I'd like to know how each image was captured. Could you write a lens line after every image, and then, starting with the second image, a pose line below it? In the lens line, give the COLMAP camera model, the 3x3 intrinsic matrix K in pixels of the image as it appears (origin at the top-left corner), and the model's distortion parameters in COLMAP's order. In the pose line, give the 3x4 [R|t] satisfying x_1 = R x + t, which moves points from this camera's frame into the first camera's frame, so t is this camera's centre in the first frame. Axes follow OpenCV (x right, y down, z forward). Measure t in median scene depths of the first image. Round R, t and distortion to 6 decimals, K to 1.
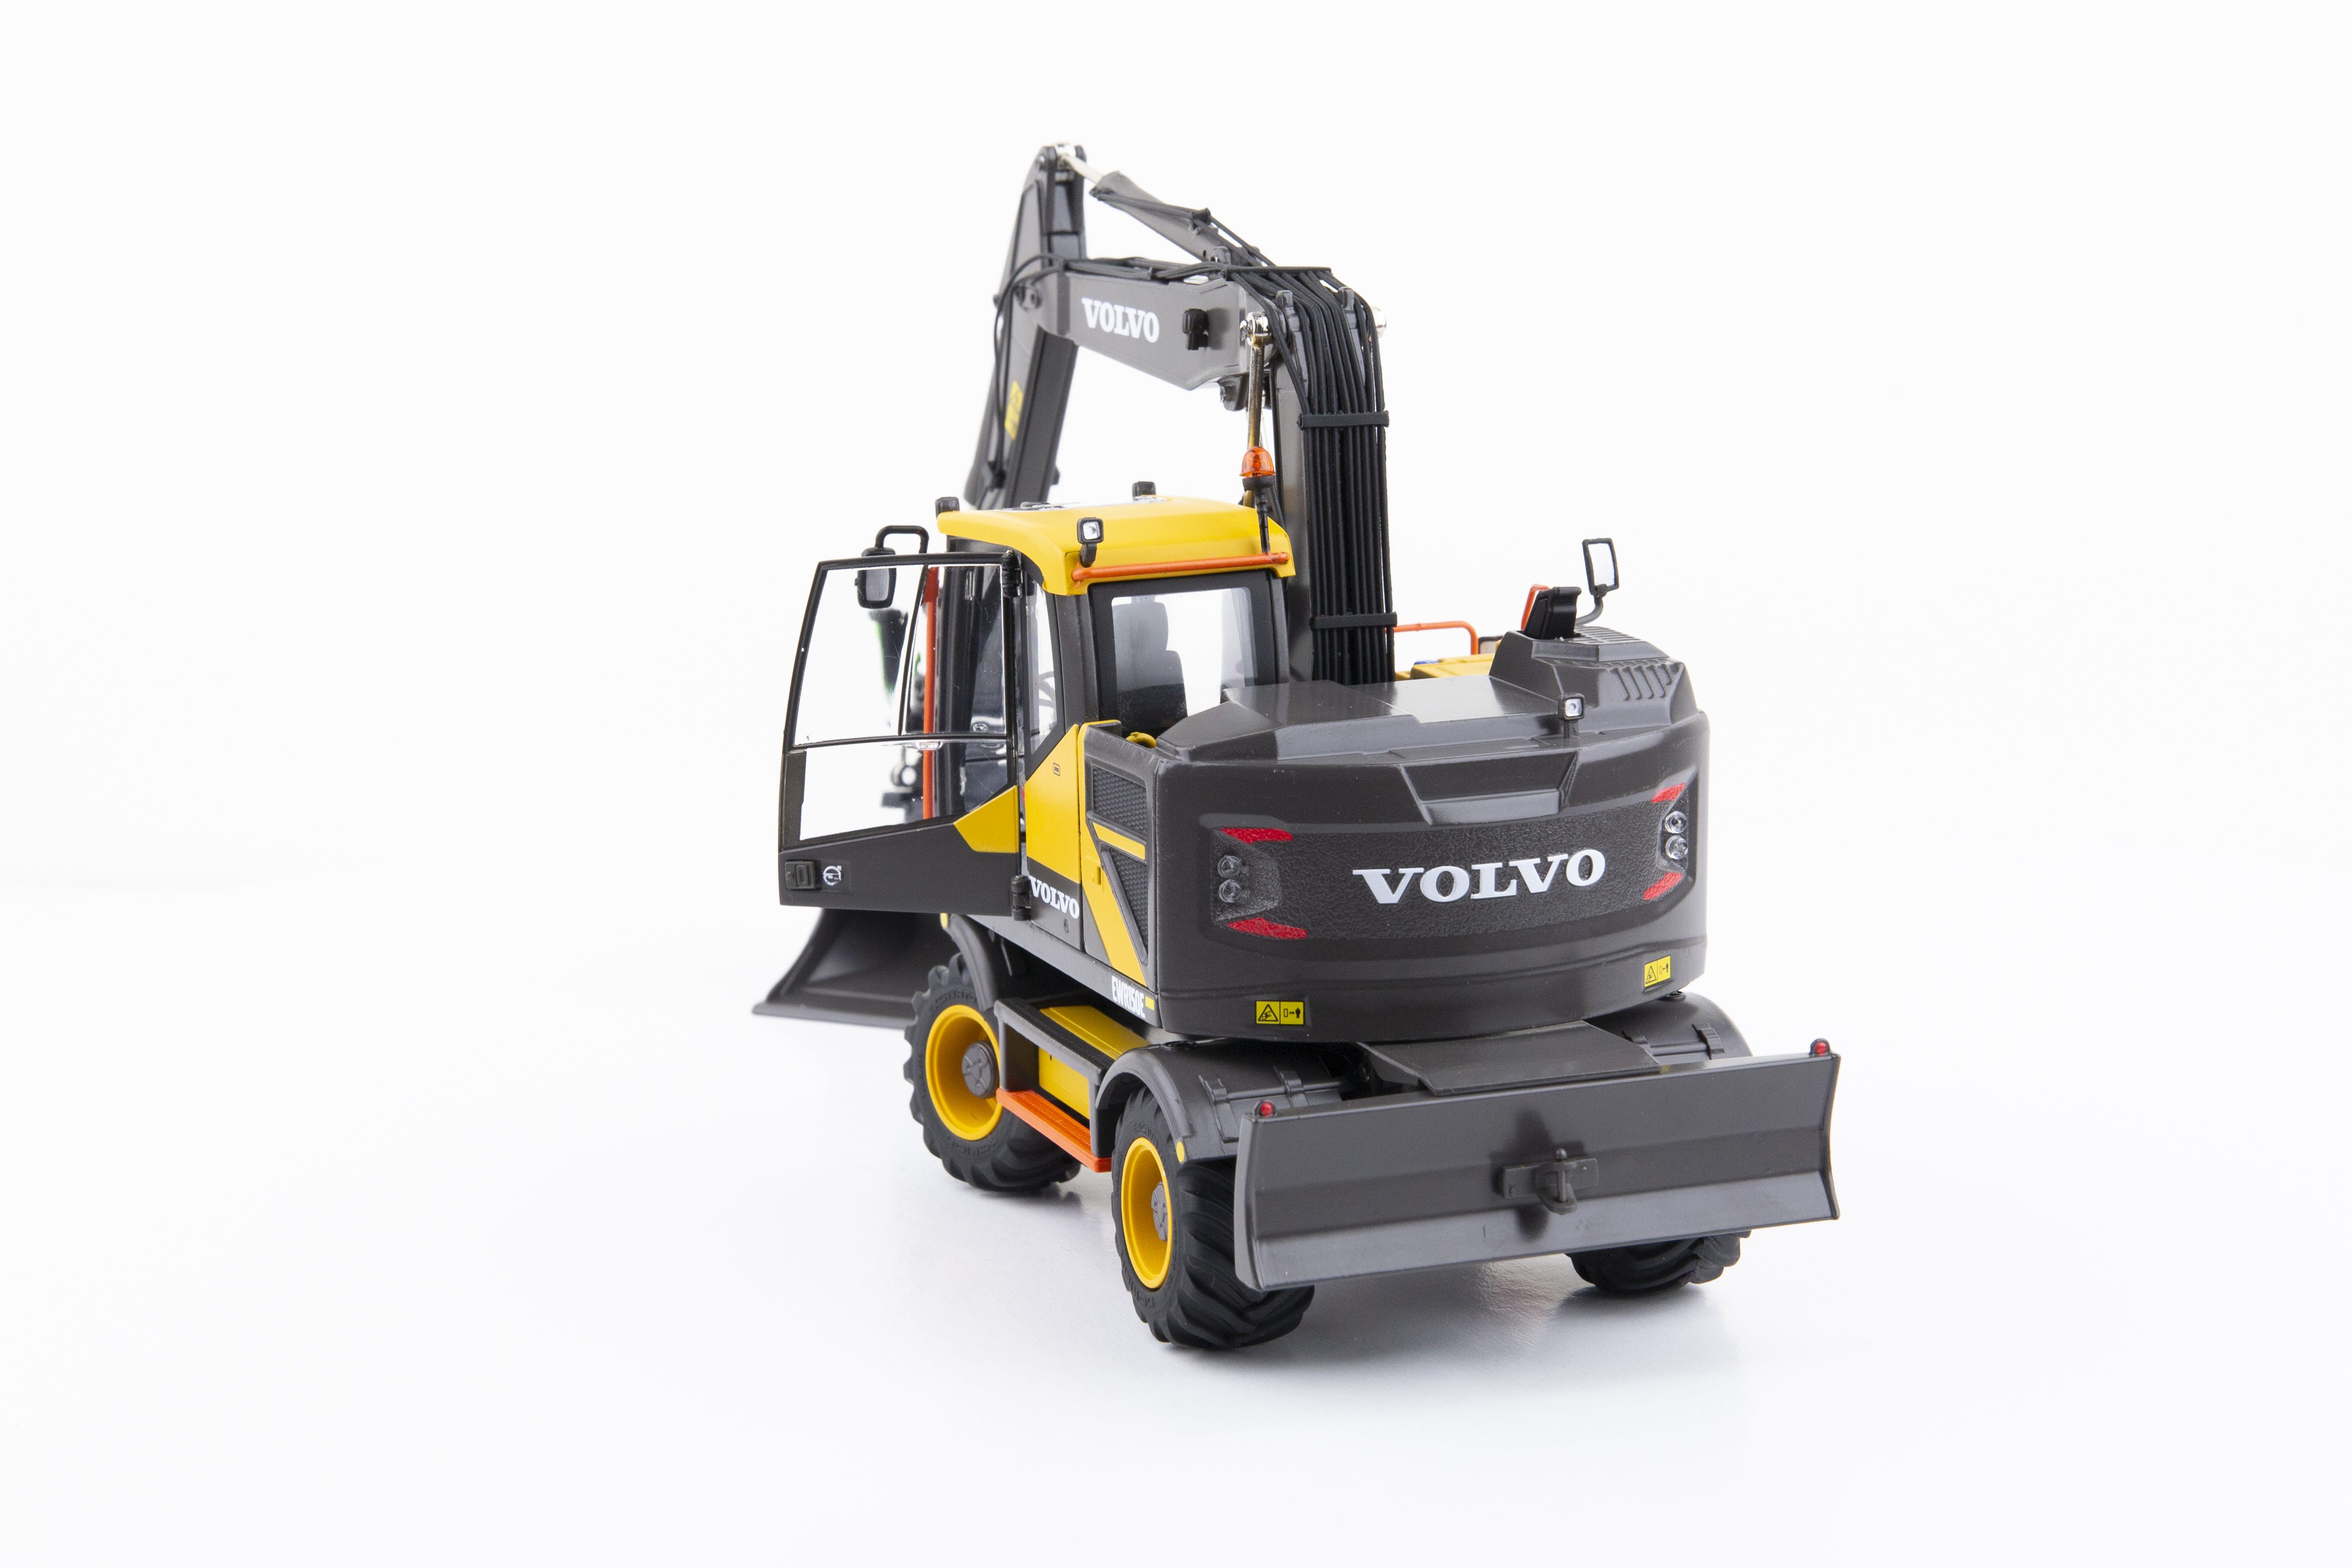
lens RADIAL K [[4744.0, 0, 1172.3], [0, 4744.0, 777.7], [0, 0, 1]] dist [0.015095, 0.000000]
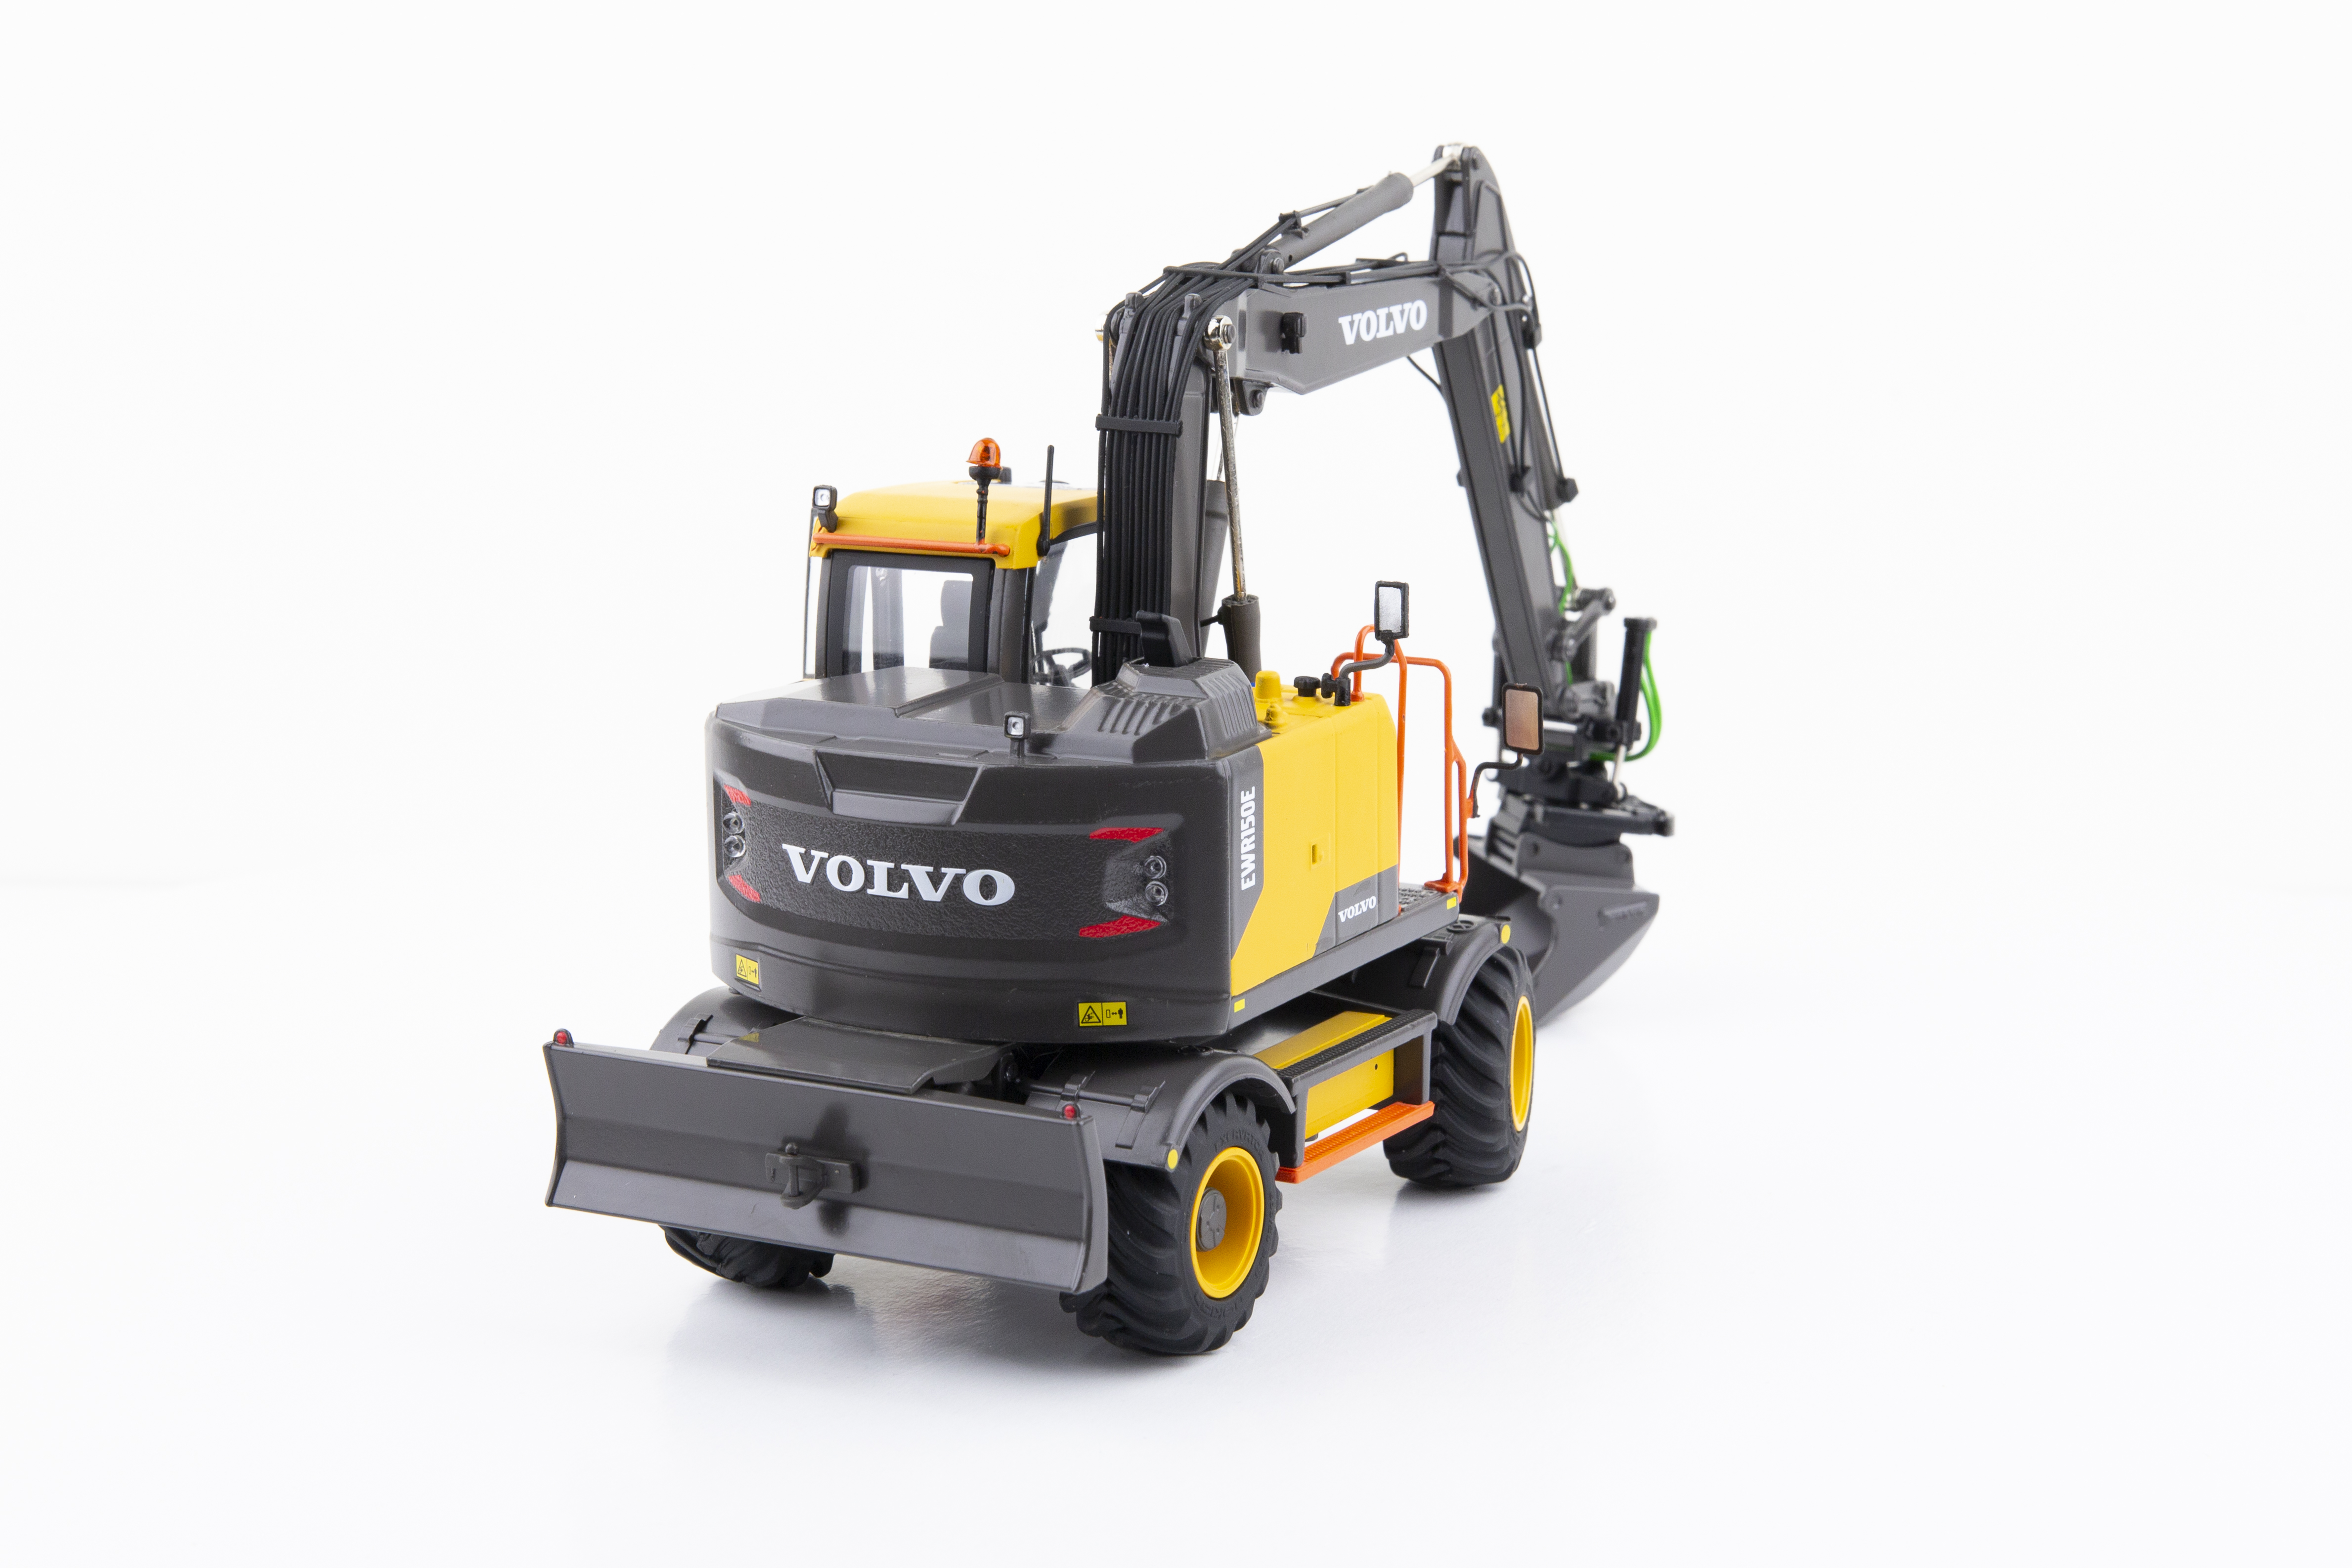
lens RADIAL K [[4744.0, 0, 1172.3], [0, 4744.0, 790.4], [0, 0, 1]] dist [0.015095, 0.000000]
pose [[0.645754, 0.157210, -0.747186, 0.849060], [-0.149930, 0.985631, 0.077803, -0.083723], [0.748681, 0.061784, 0.660045, 0.377836]]
